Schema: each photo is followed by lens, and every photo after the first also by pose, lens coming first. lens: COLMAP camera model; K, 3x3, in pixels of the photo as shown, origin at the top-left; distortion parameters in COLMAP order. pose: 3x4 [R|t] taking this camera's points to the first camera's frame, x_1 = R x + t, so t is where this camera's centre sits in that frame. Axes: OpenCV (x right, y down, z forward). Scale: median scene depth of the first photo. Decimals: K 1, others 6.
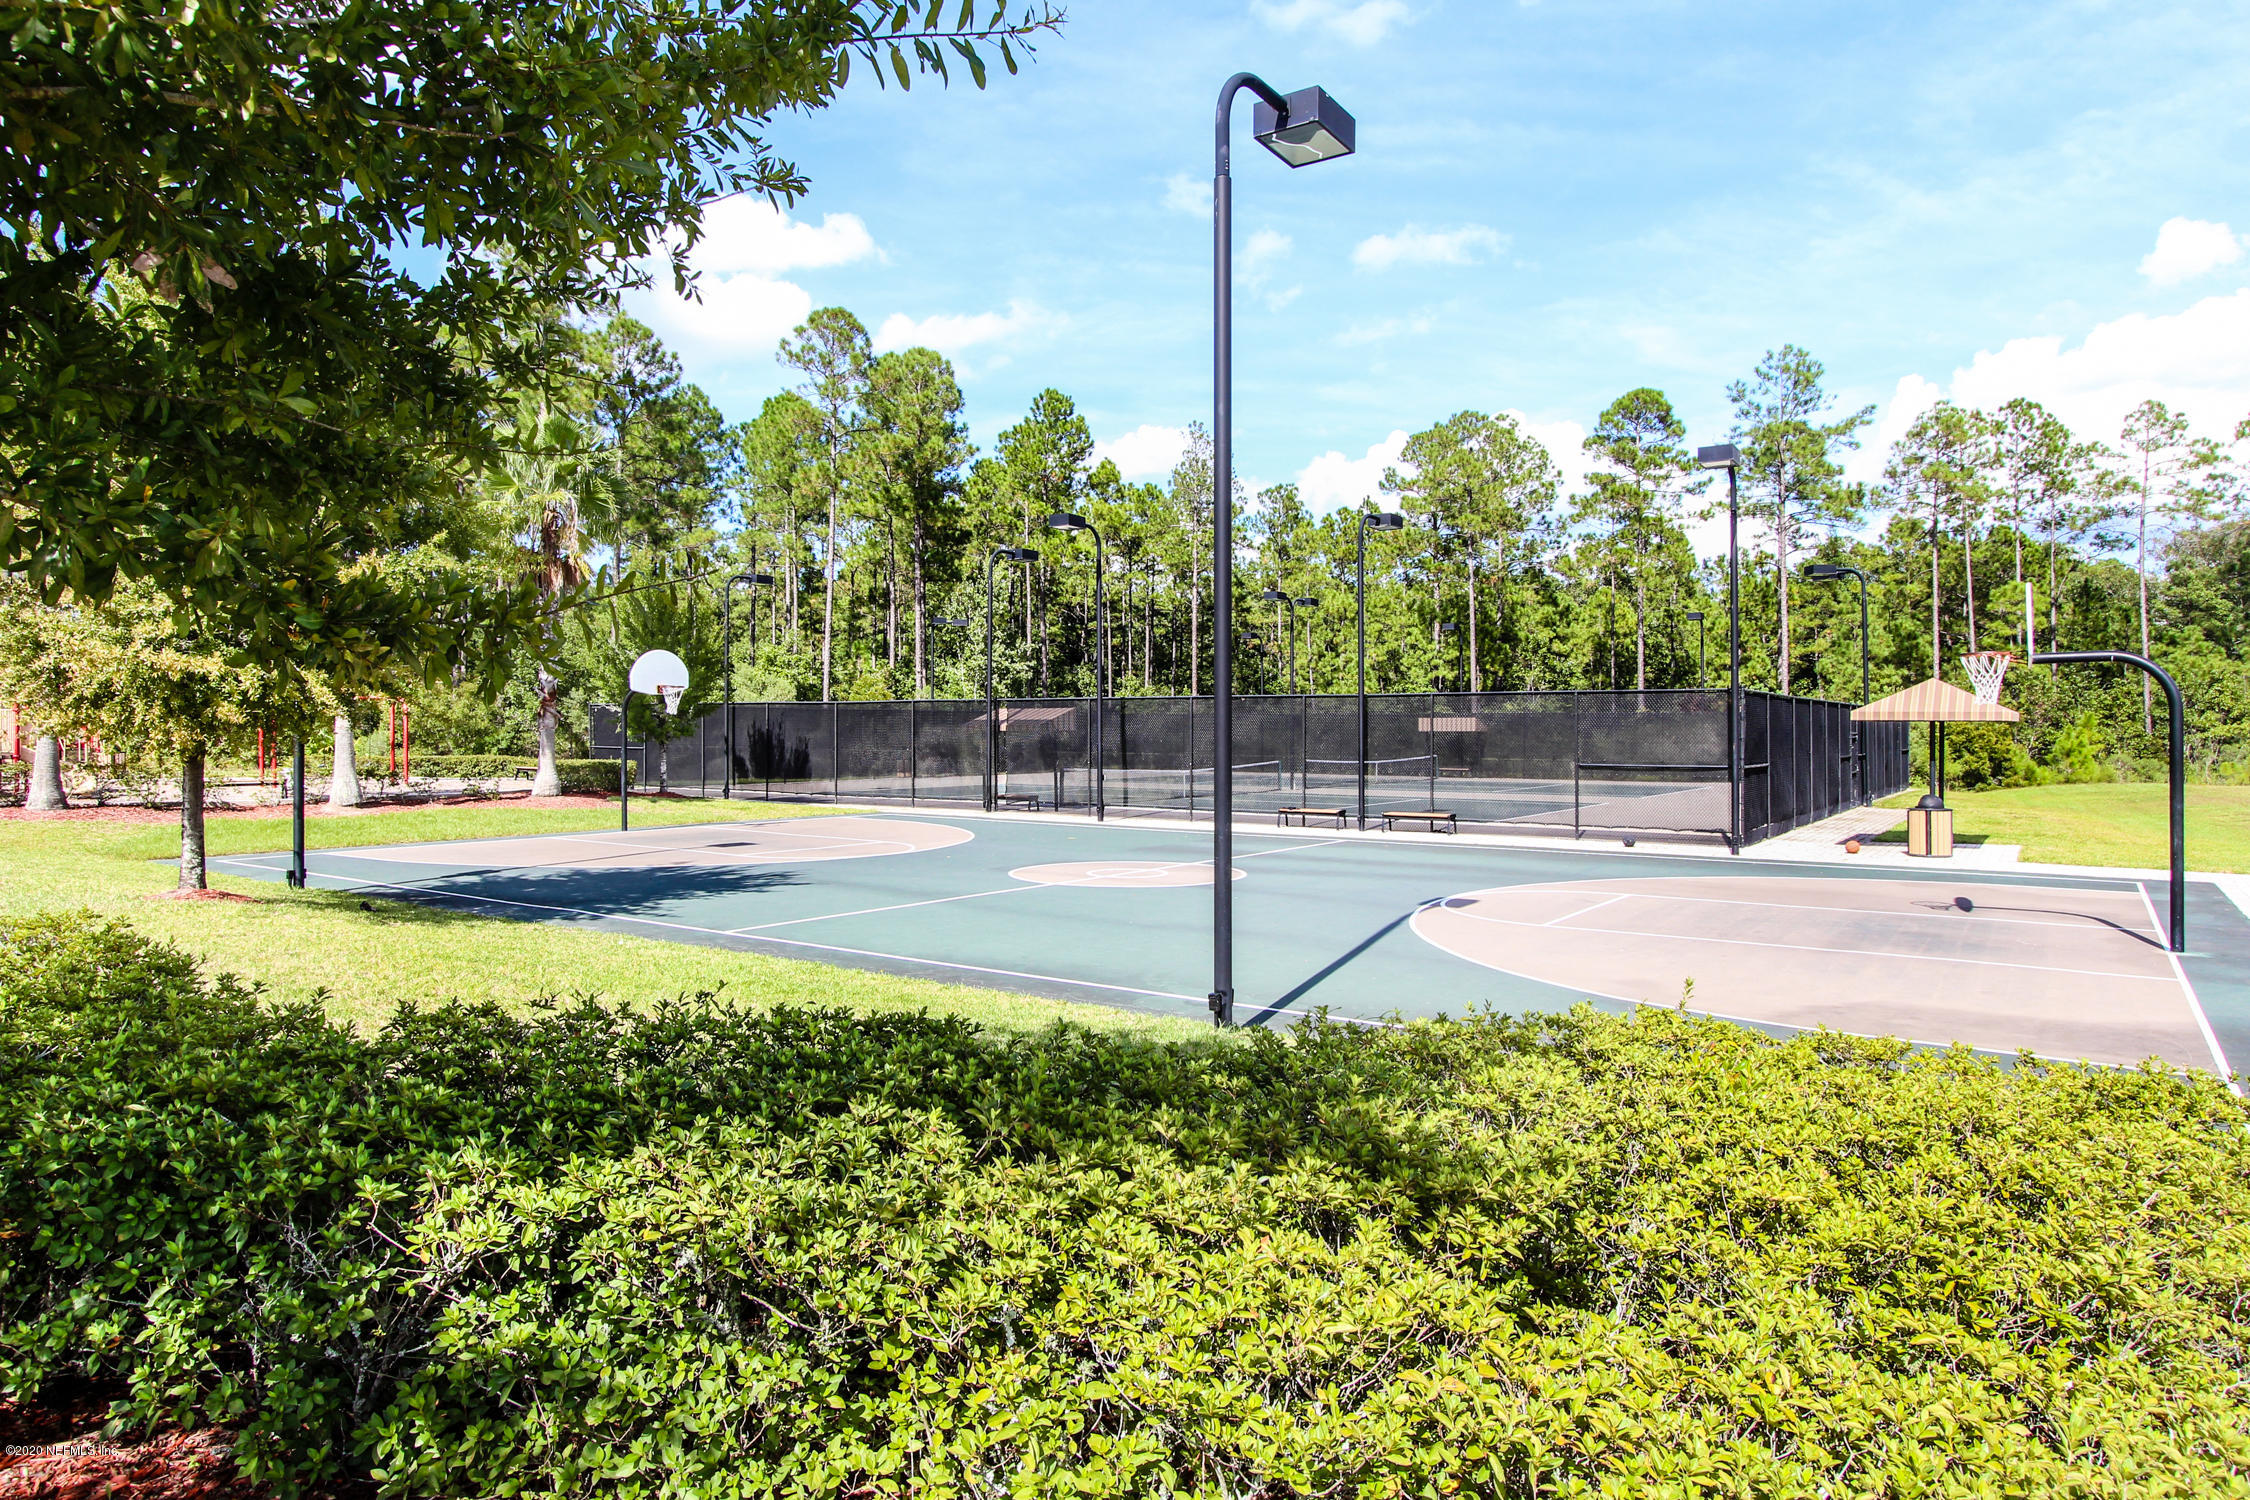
lens RADIAL K [[1323.5, 0, 1125.0], [0, 1323.5, 750.0], [0, 0, 1]] dist [-0.001342, 0.065430]
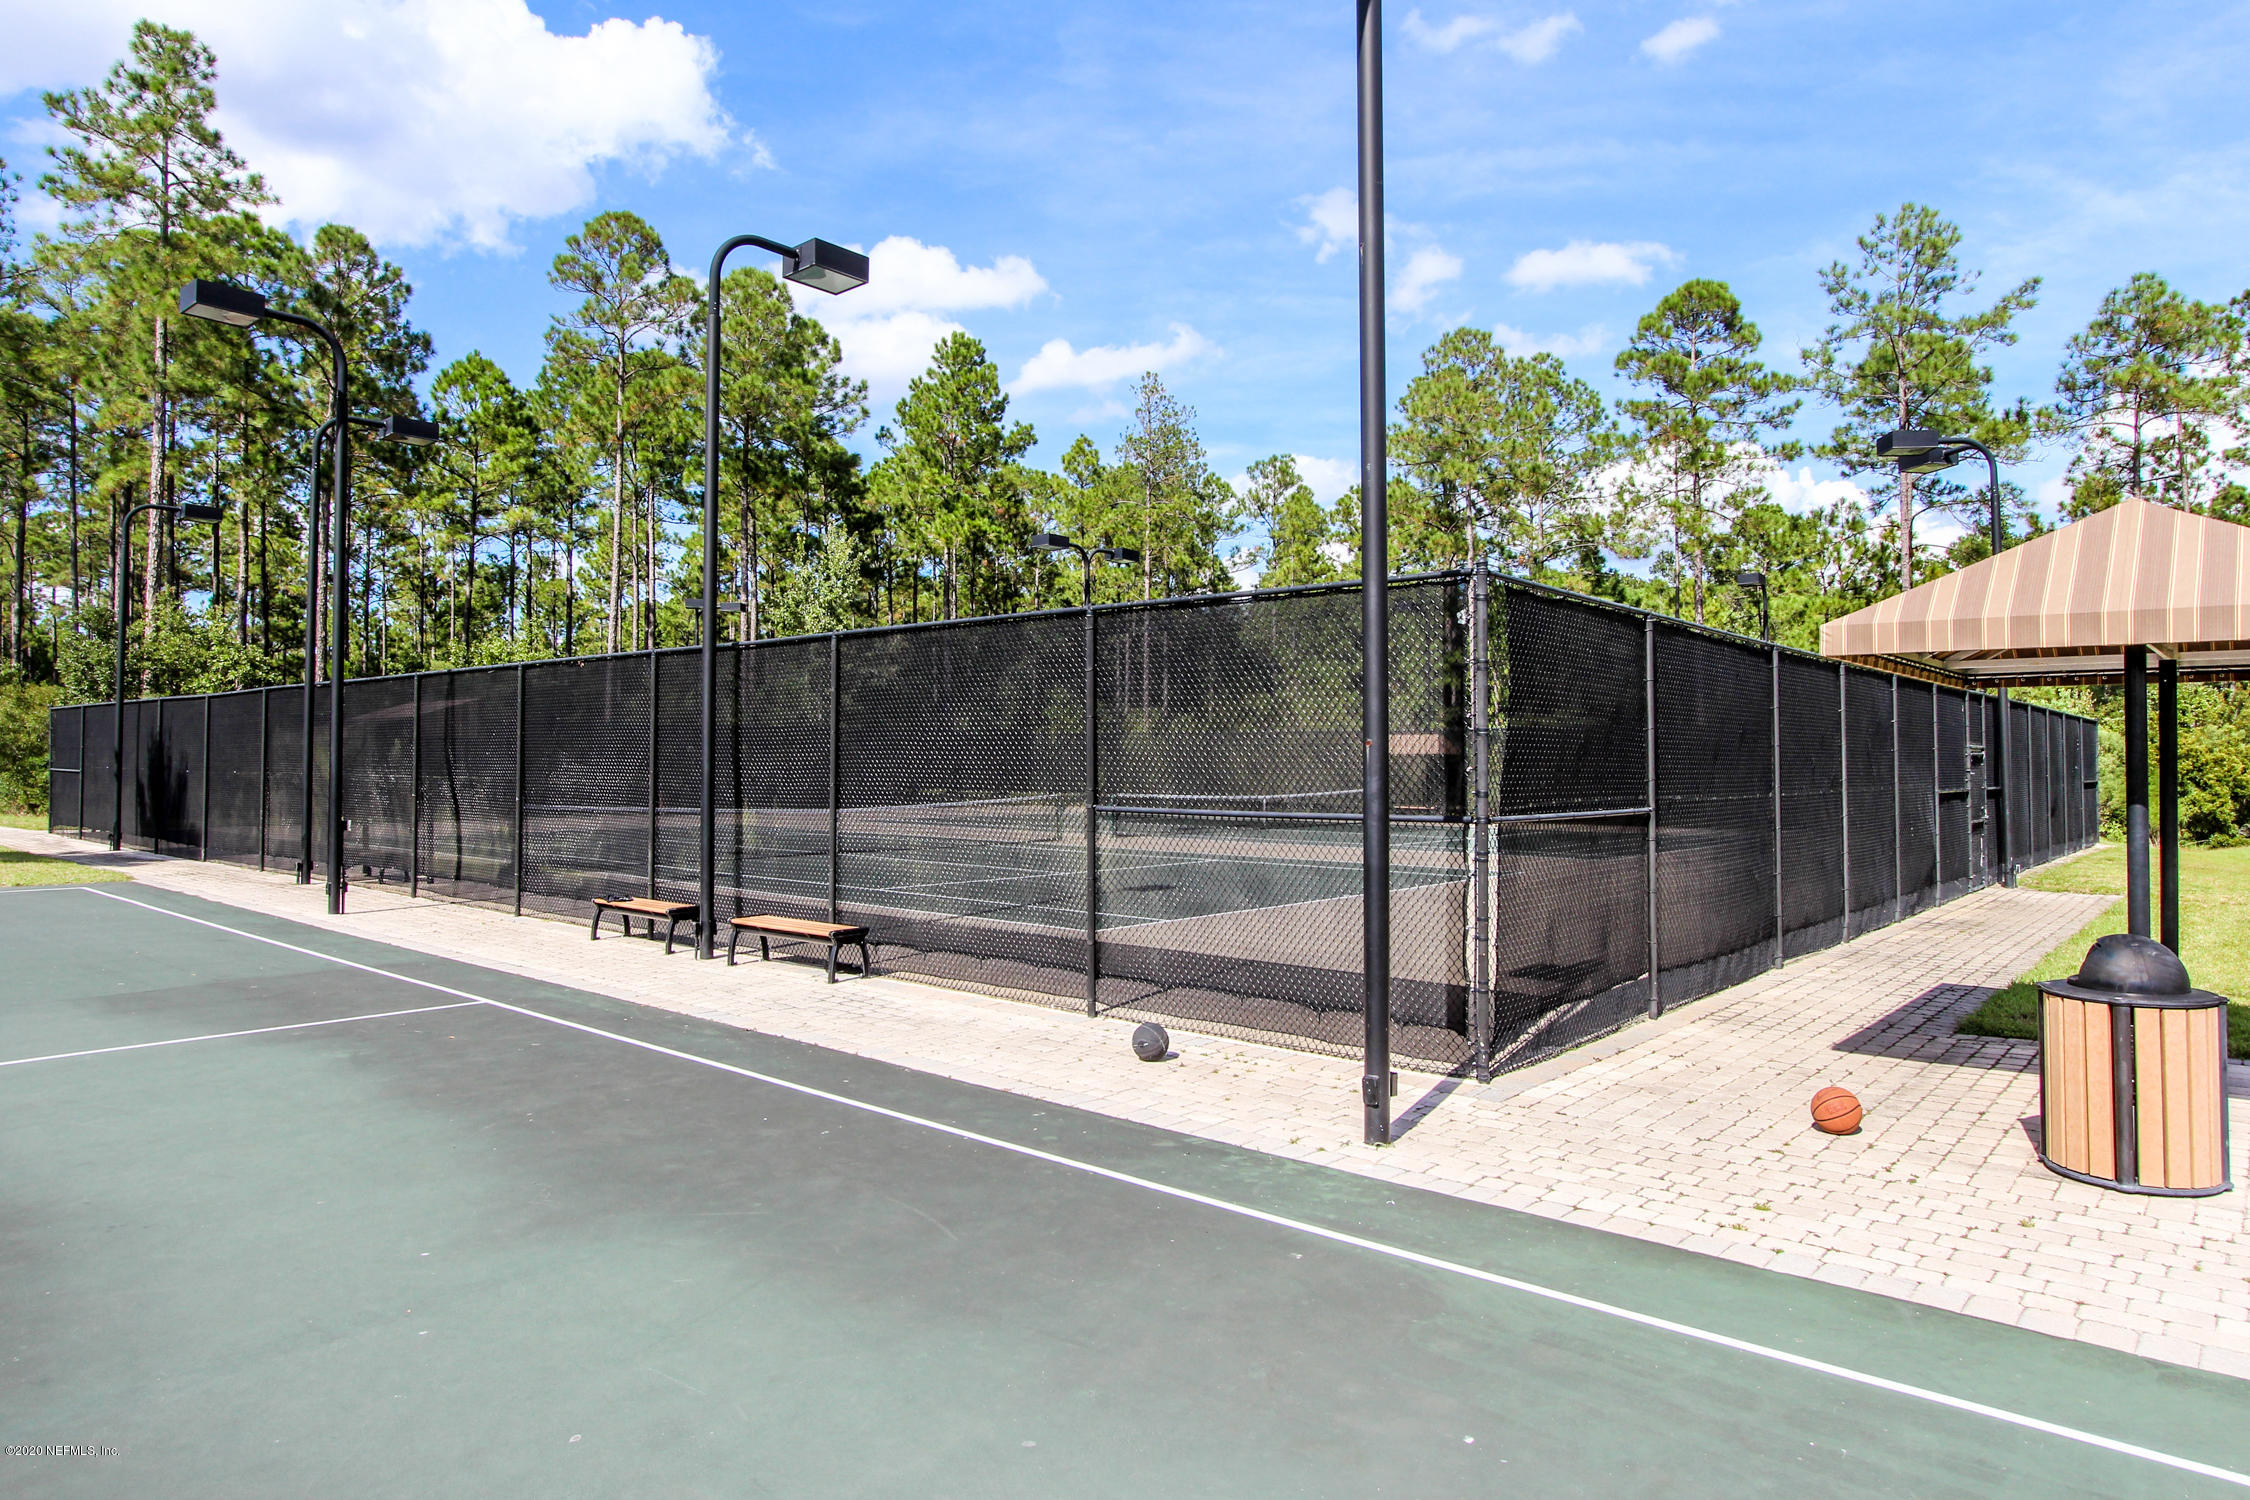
lens RADIAL K [[1324.2, 0, 1125.0], [0, 1324.2, 750.0], [0, 0, 1]] dist [0.001774, 0.021962]
pose [[0.994508, 0.000226, -0.104656, 0.158142], [-0.002884, 0.999677, -0.025253, 0.001701], [0.104616, 0.025416, 0.994188, 0.261059]]
